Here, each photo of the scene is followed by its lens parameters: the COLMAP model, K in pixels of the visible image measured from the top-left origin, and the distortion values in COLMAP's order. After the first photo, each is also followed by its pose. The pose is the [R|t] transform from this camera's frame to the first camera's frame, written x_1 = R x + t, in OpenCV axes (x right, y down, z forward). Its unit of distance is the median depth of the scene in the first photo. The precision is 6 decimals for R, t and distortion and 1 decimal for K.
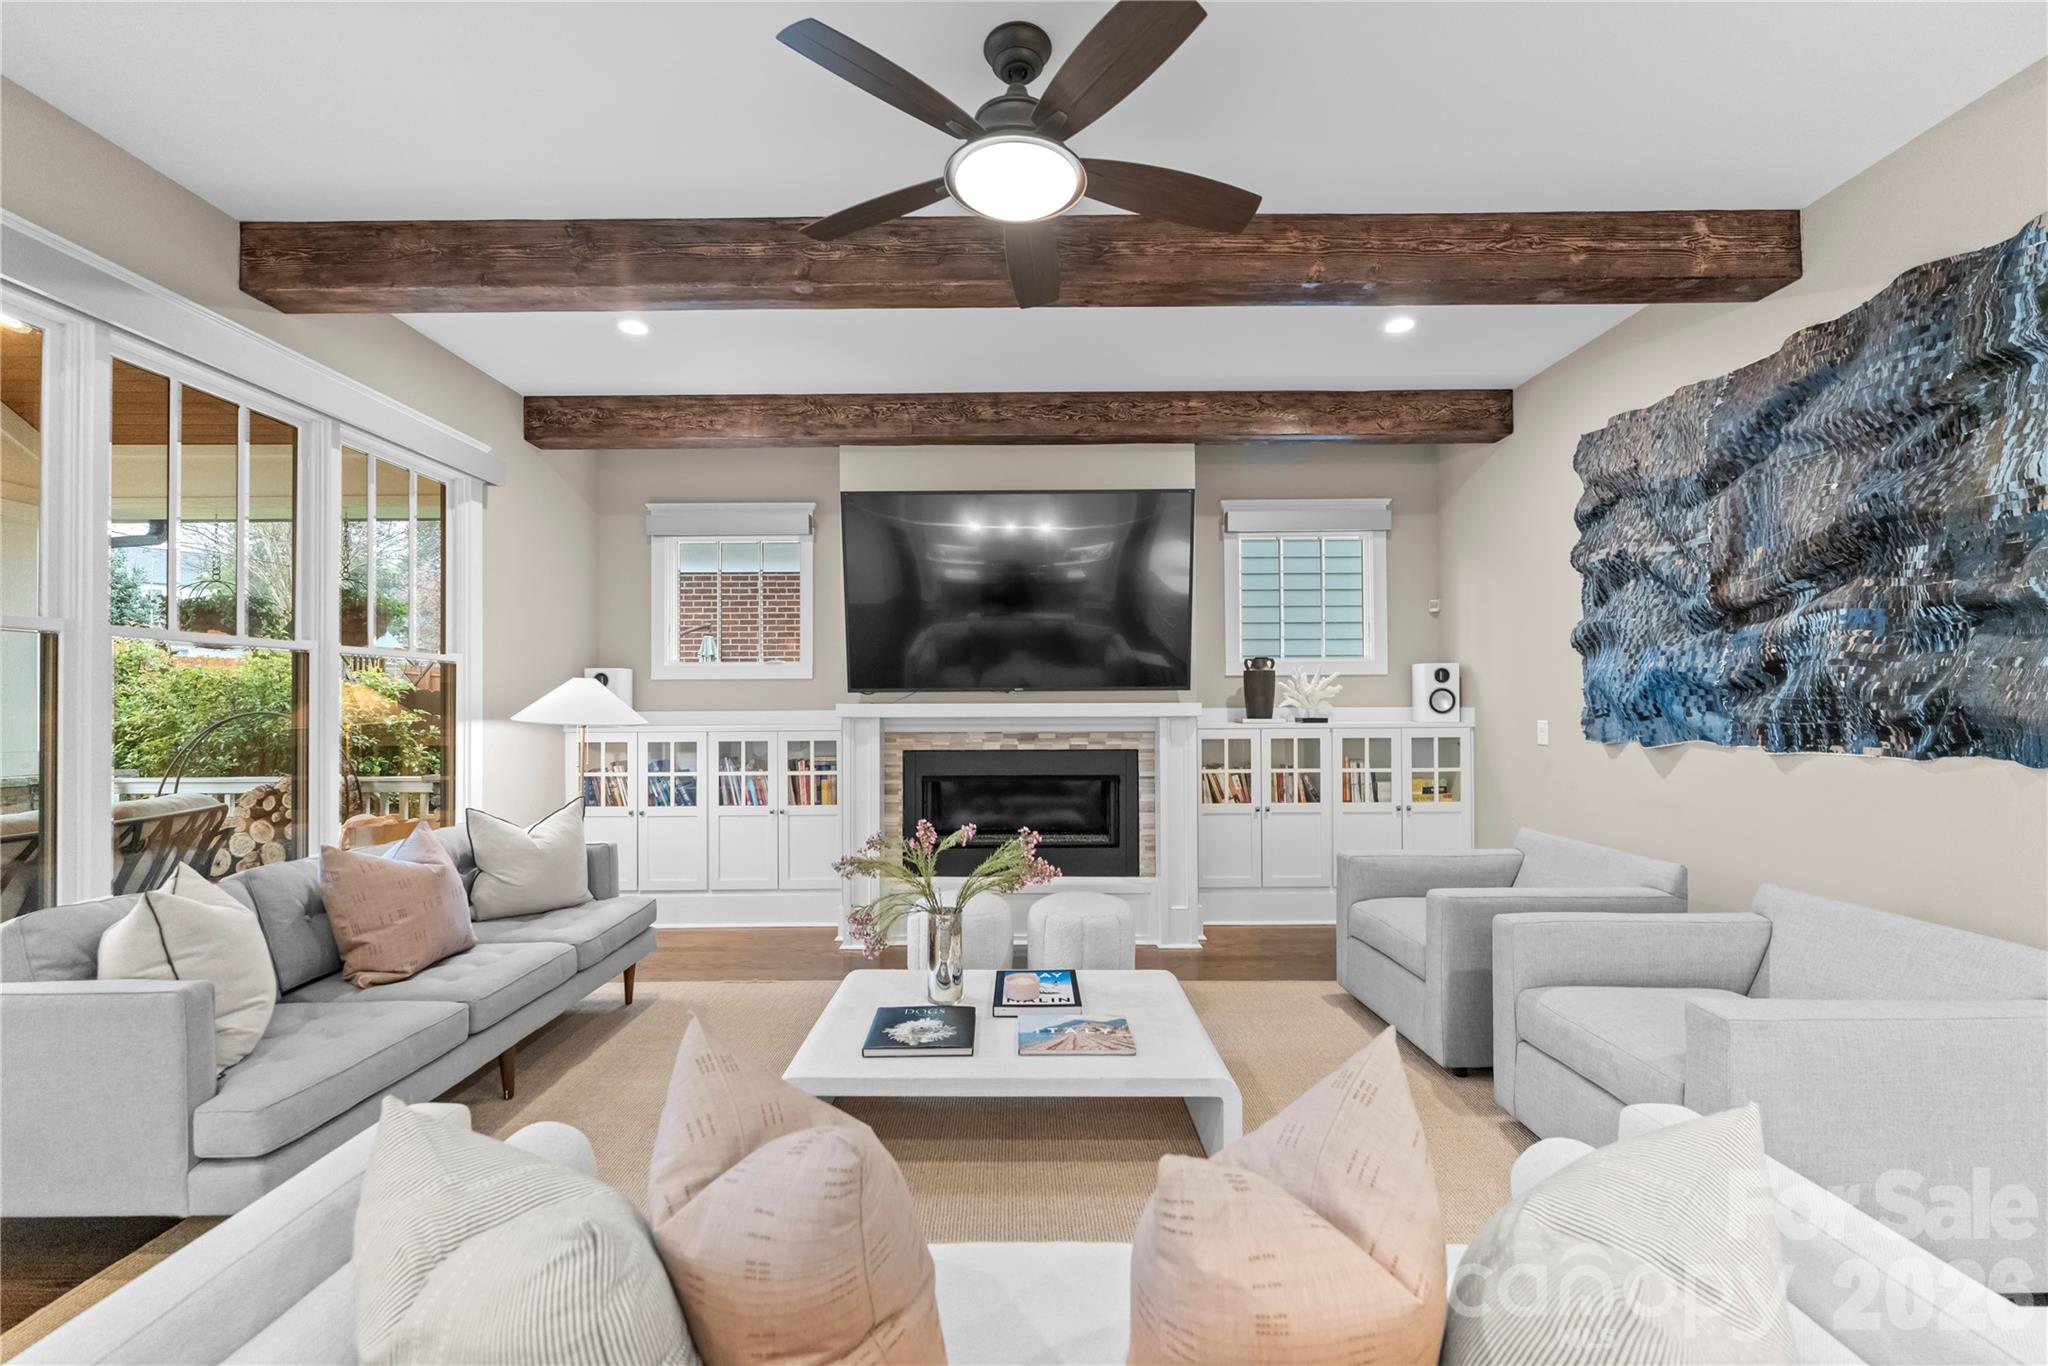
lens RADIAL K [[832.3, 0, 1003.9], [0, 832.3, 694.6], [0, 0, 1]] dist [0.000420, -0.000571]
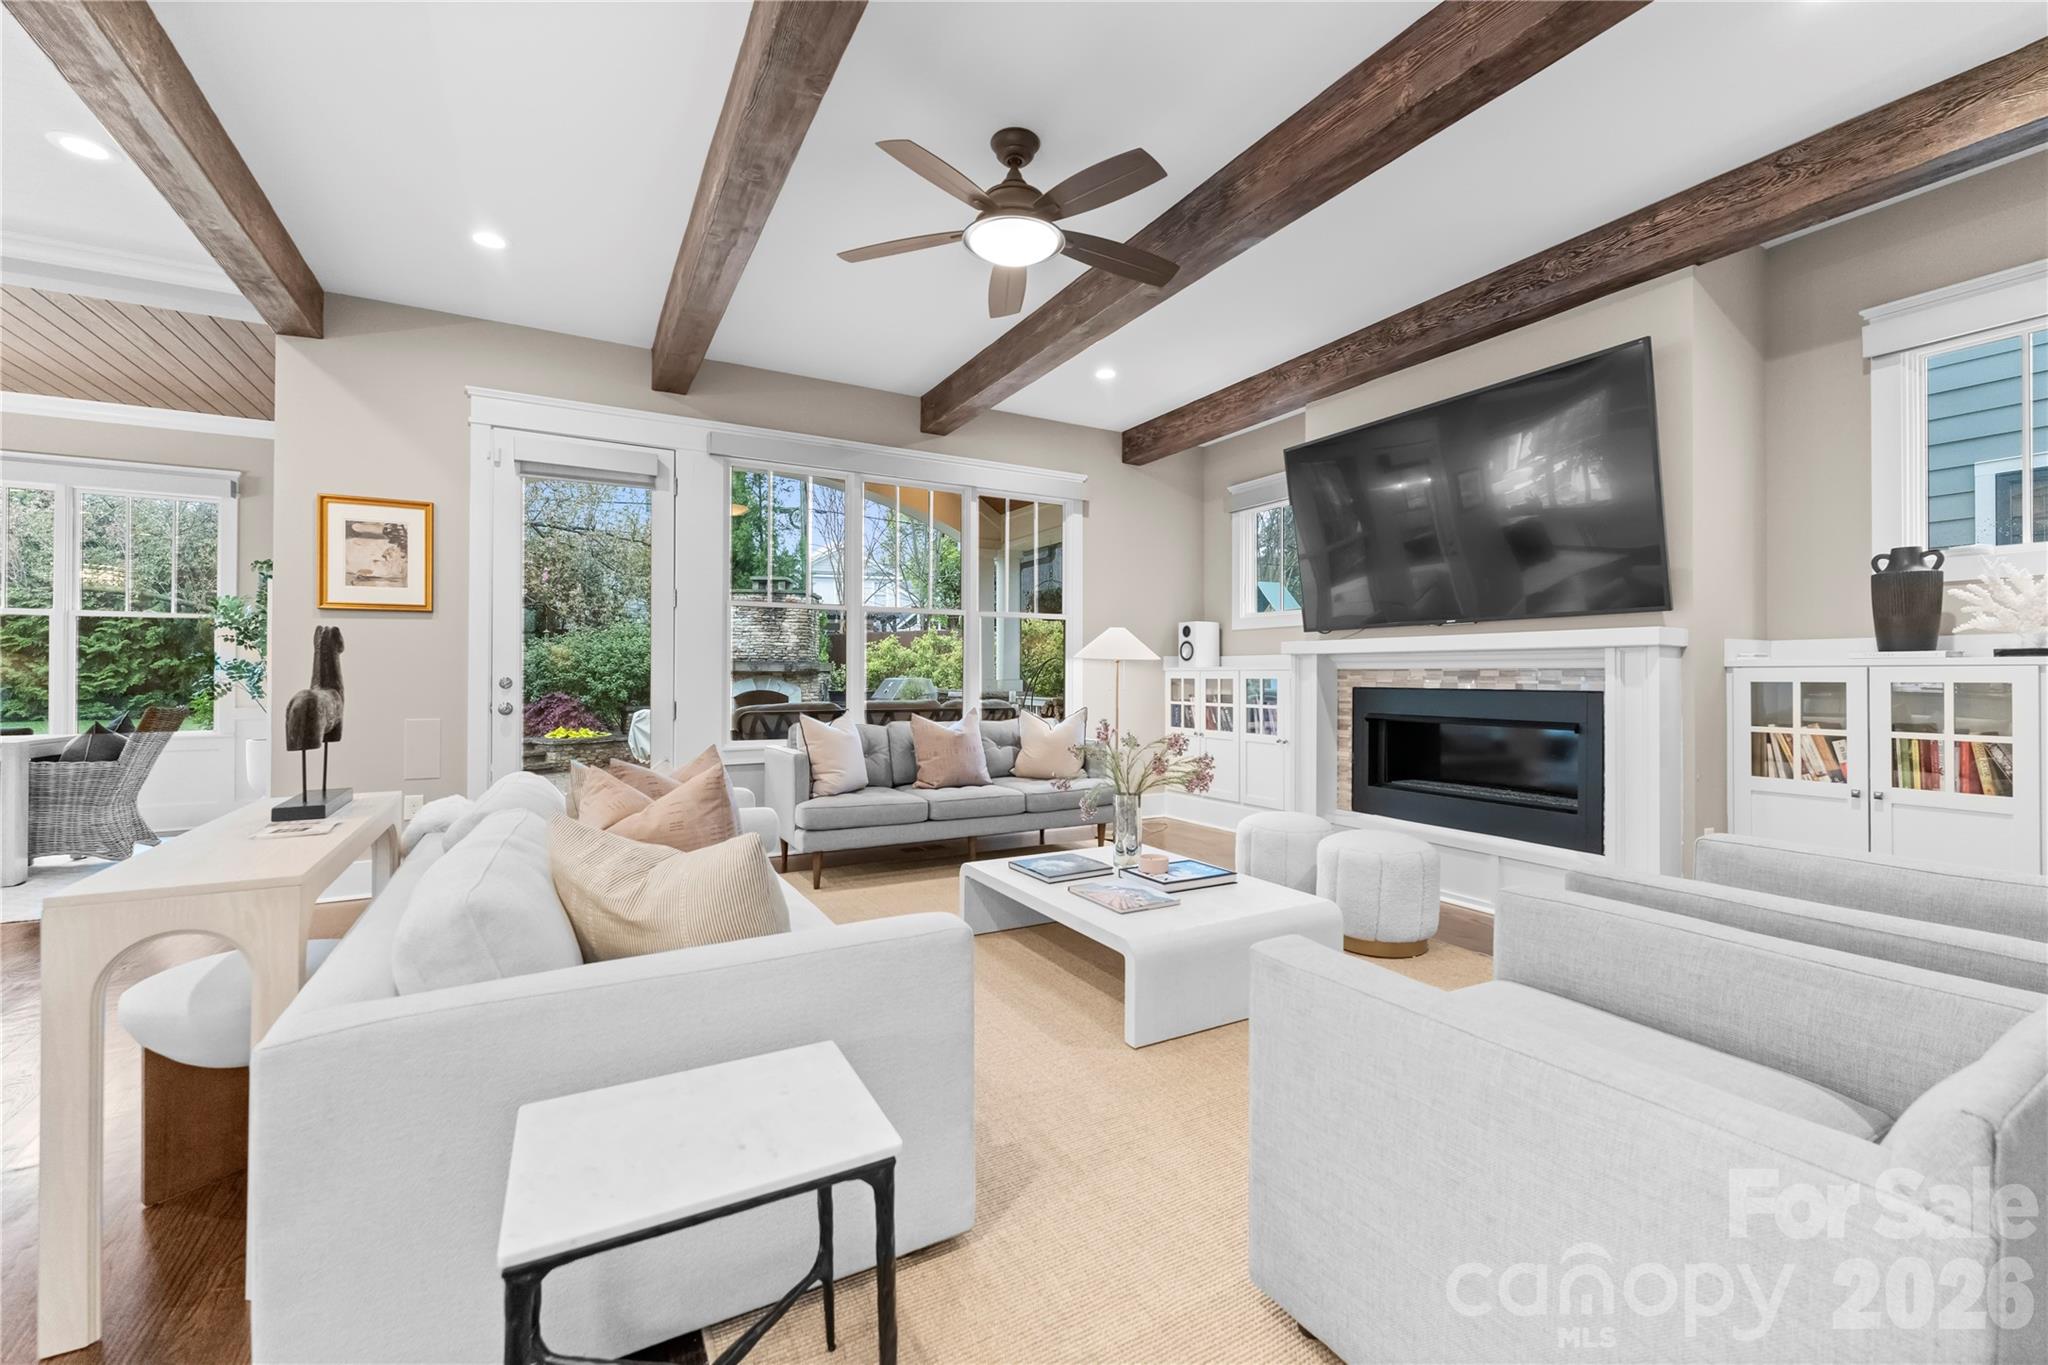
lens RADIAL K [[832.3, 0, 1038.9], [0, 832.3, 670.7], [0, 0, 1]] dist [0.000420, -0.000571]
pose [[0.507094, 0.000728, -0.861890, 0.579122], [0.004547, 0.999983, 0.003520, 0.042833], [0.861879, -0.005704, 0.507083, 0.157174]]
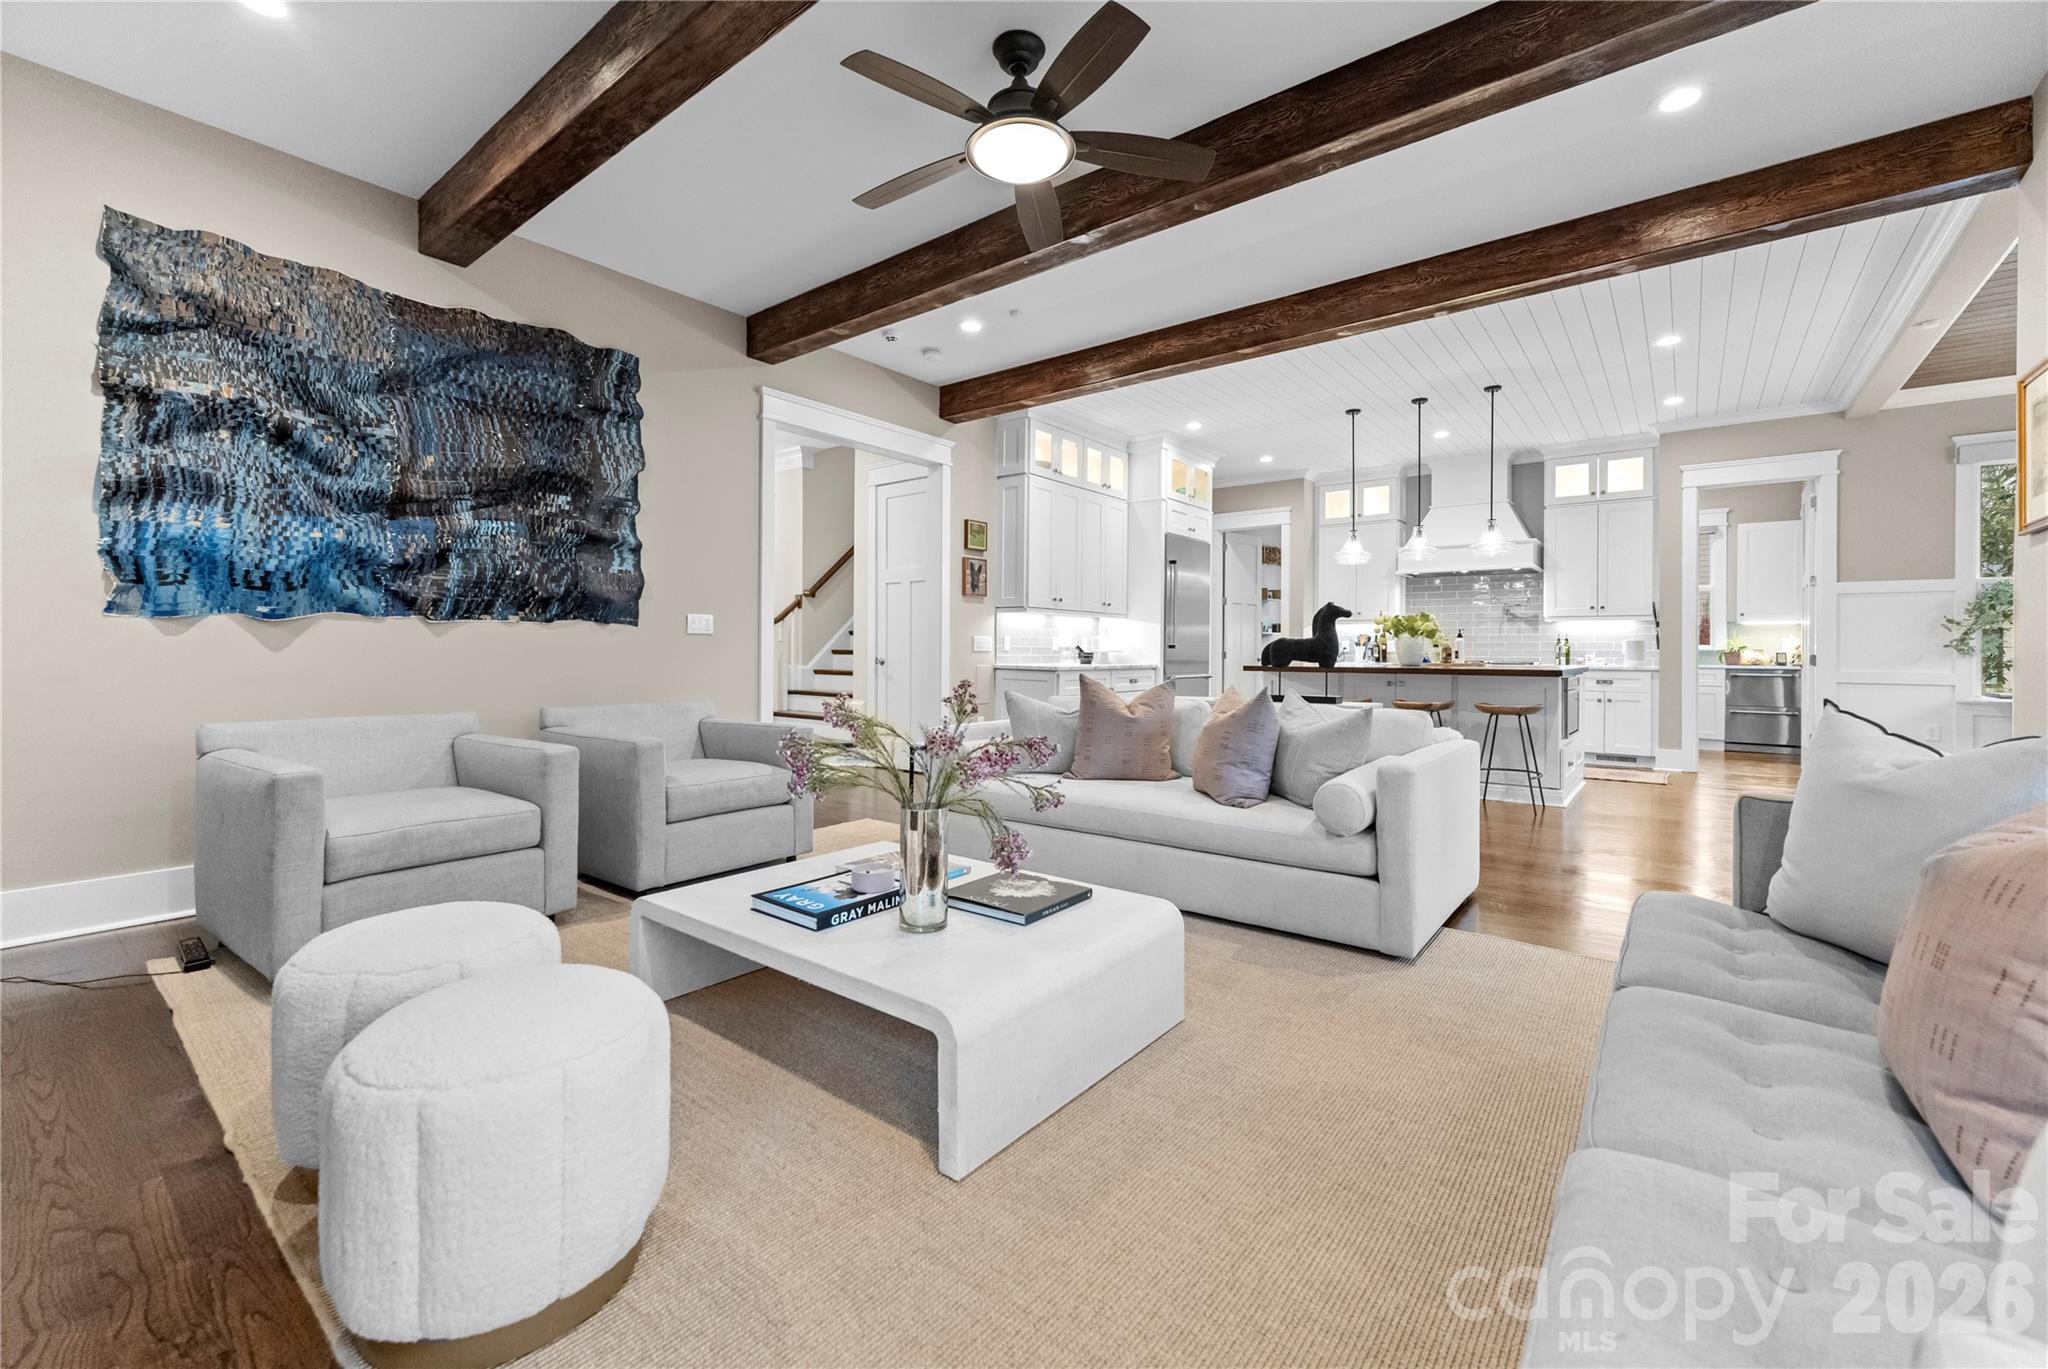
lens RADIAL K [[832.3, 0, 1032.4], [0, 832.3, 652.9], [0, 0, 1]] dist [0.000420, -0.000571]
pose [[-0.793821, -0.001059, 0.608150, -0.364551], [-0.006542, 0.999955, -0.006799, 0.077453], [-0.608116, -0.009376, -0.793793, 0.929985]]
